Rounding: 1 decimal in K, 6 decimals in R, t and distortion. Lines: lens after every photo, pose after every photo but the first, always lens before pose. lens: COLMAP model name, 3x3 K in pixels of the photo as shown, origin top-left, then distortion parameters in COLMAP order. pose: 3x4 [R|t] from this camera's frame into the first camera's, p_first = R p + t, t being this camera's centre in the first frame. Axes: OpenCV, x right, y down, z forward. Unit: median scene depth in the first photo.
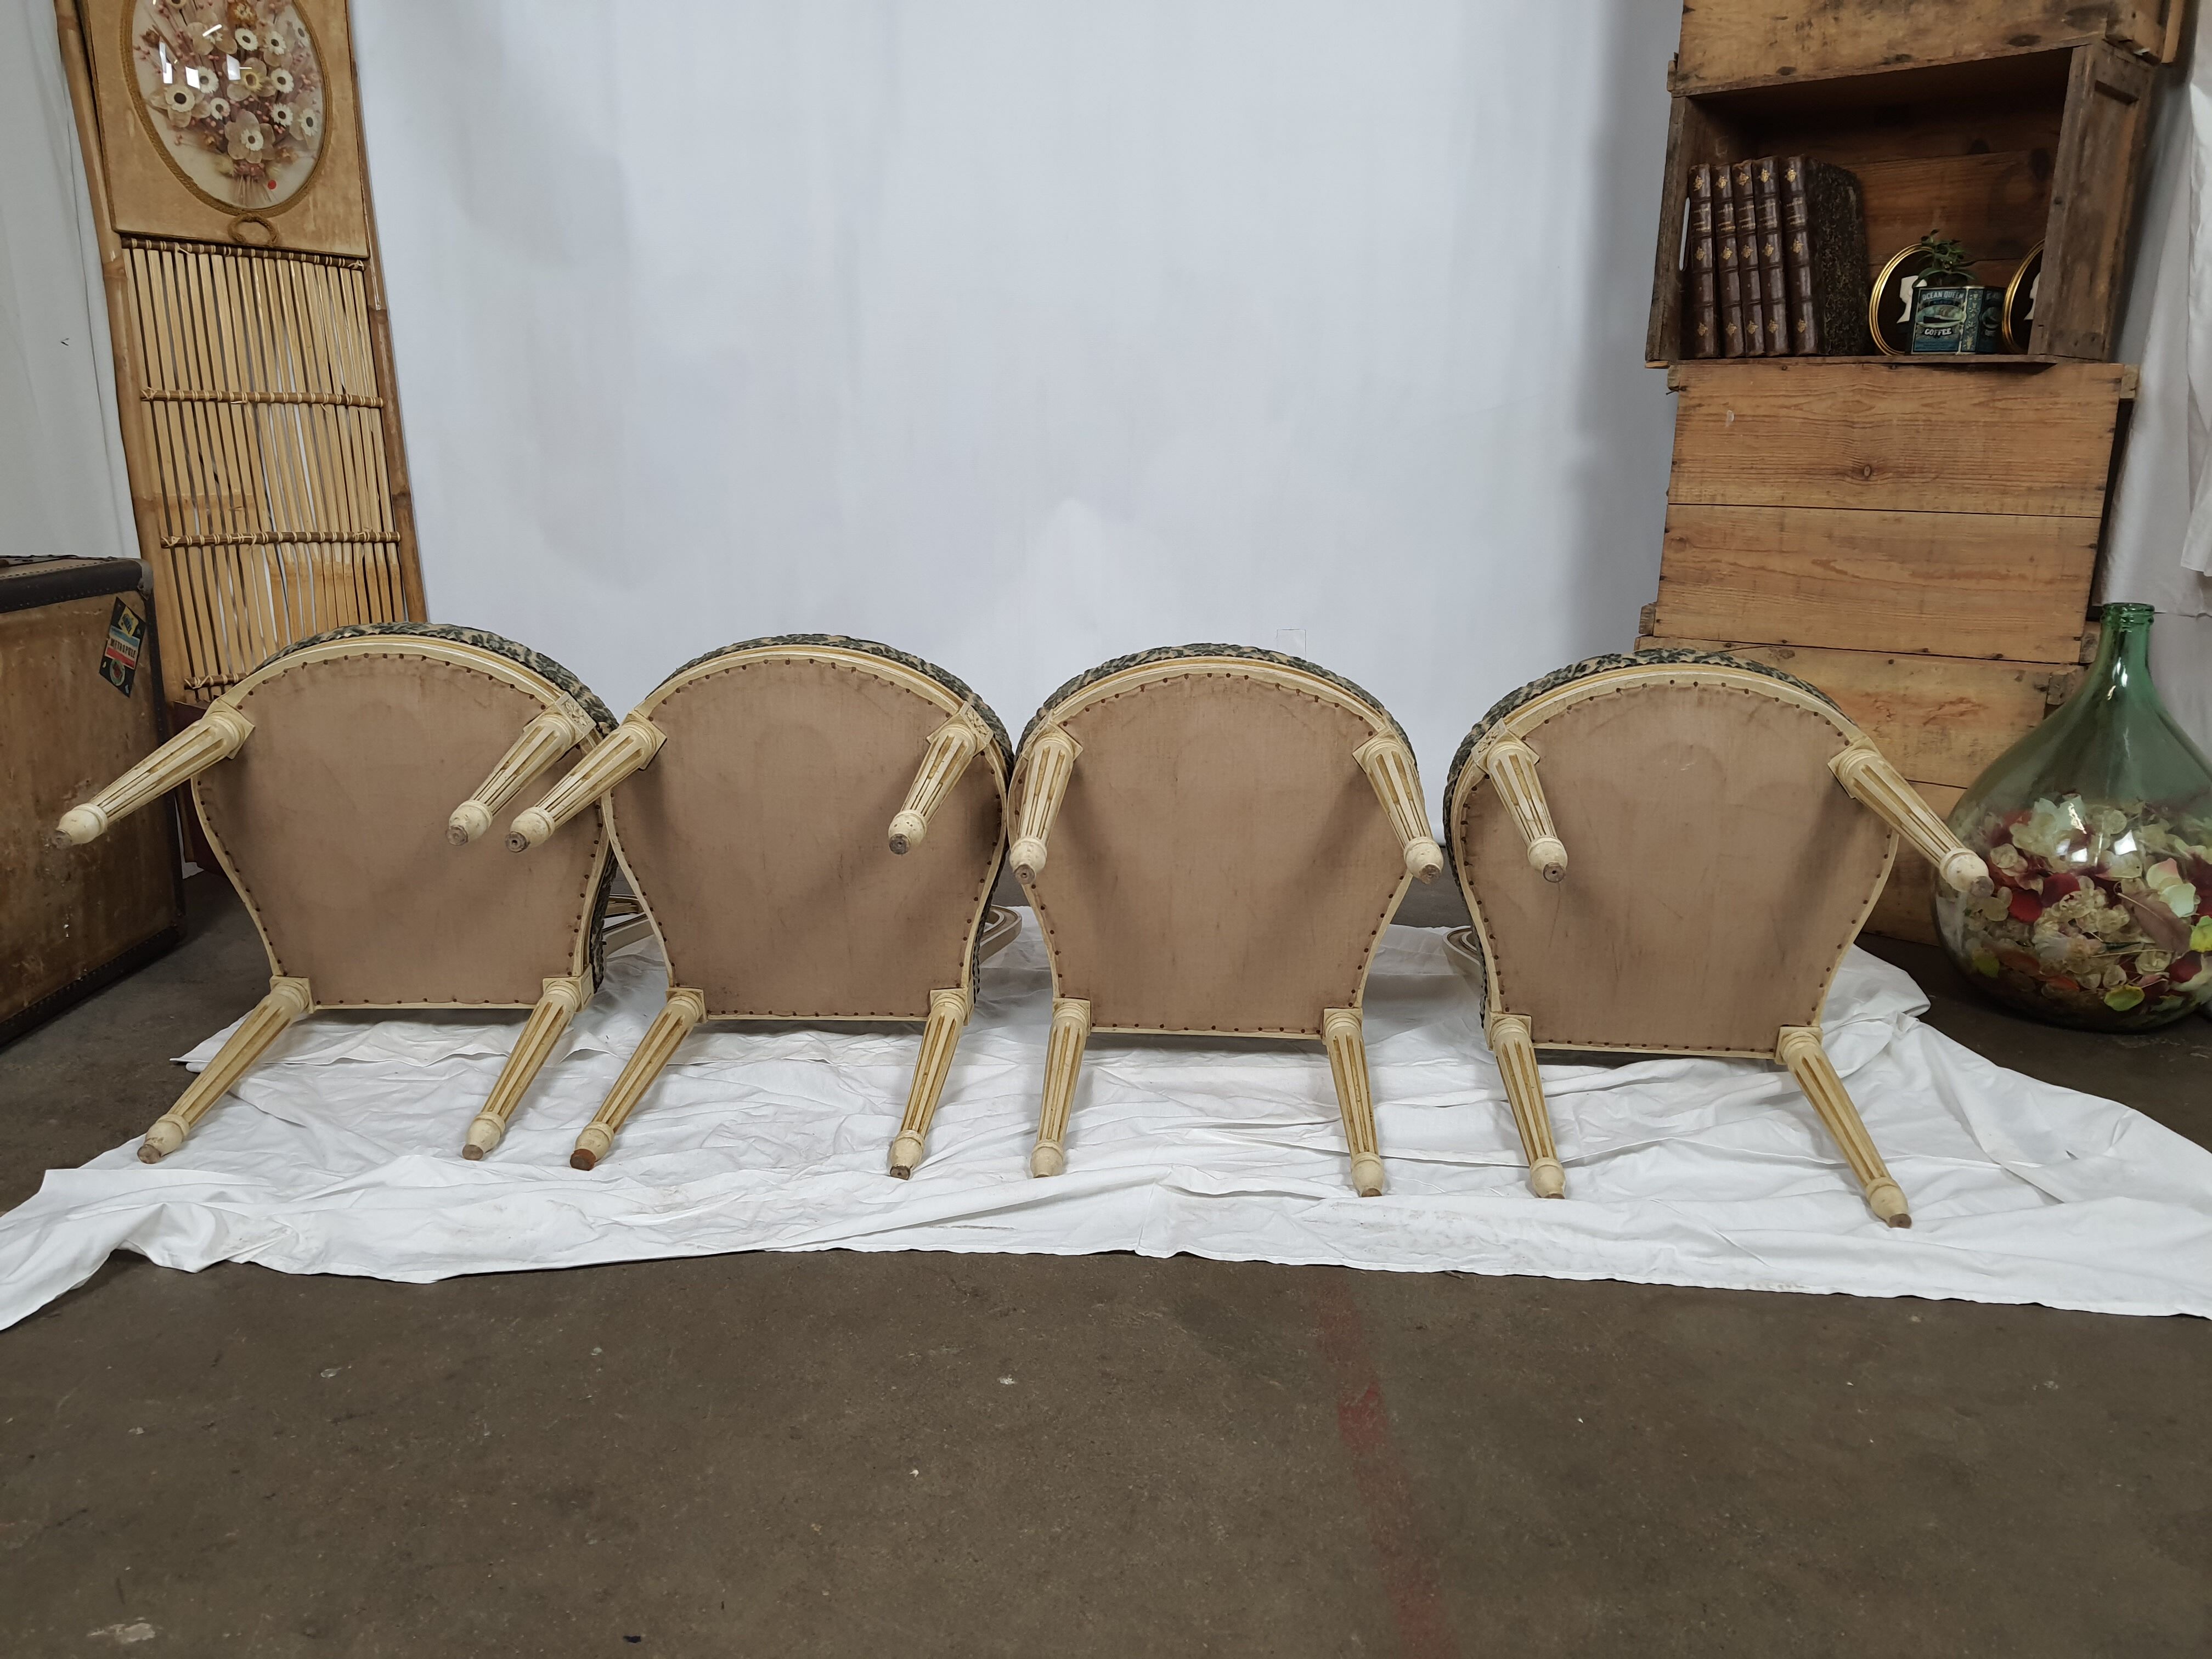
lens RADIAL K [[1729.0, 0, 1090.3], [0, 1729.0, 850.4], [0, 0, 1]] dist [0.041216, -0.067179]
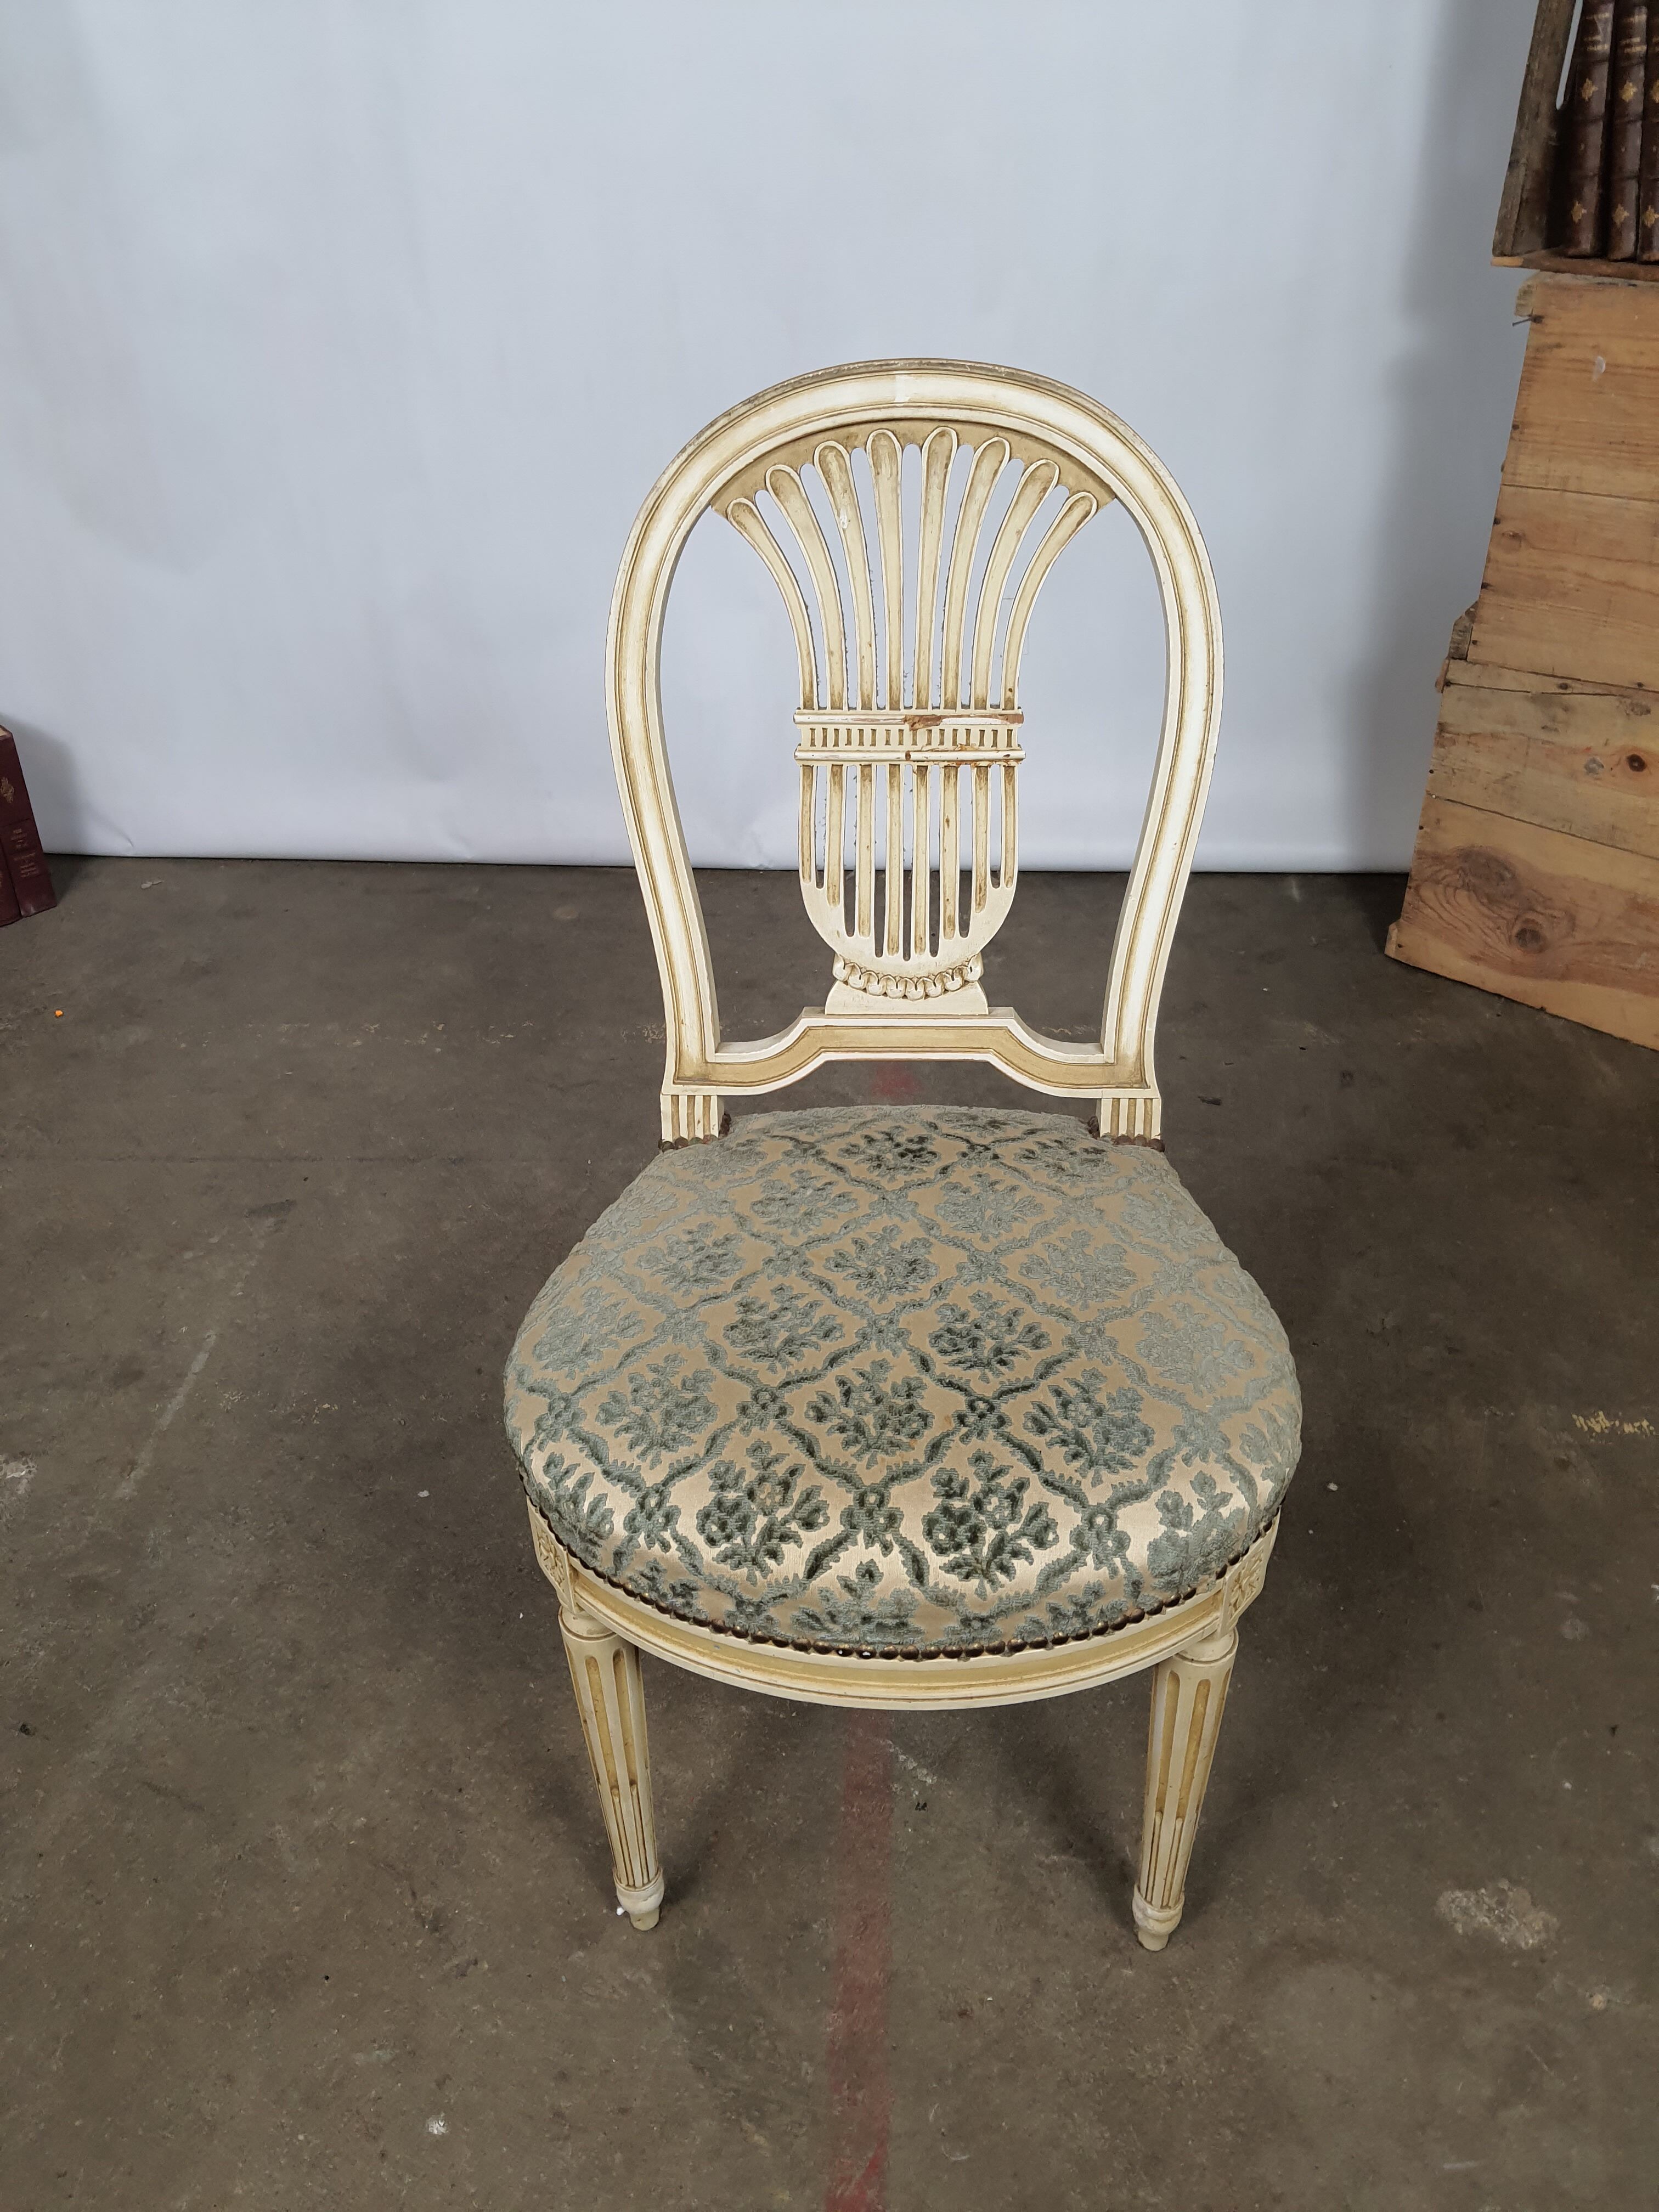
lens RADIAL K [[1729.0, 0, 801.4], [0, 1729.0, 1121.3], [0, 0, 1]] dist [0.041216, -0.067179]
pose [[0.996567, -0.006451, -0.082539, 0.104861], [0.035047, 0.936094, 0.349999, -0.227764], [0.075006, -0.351690, 0.933107, 0.217673]]
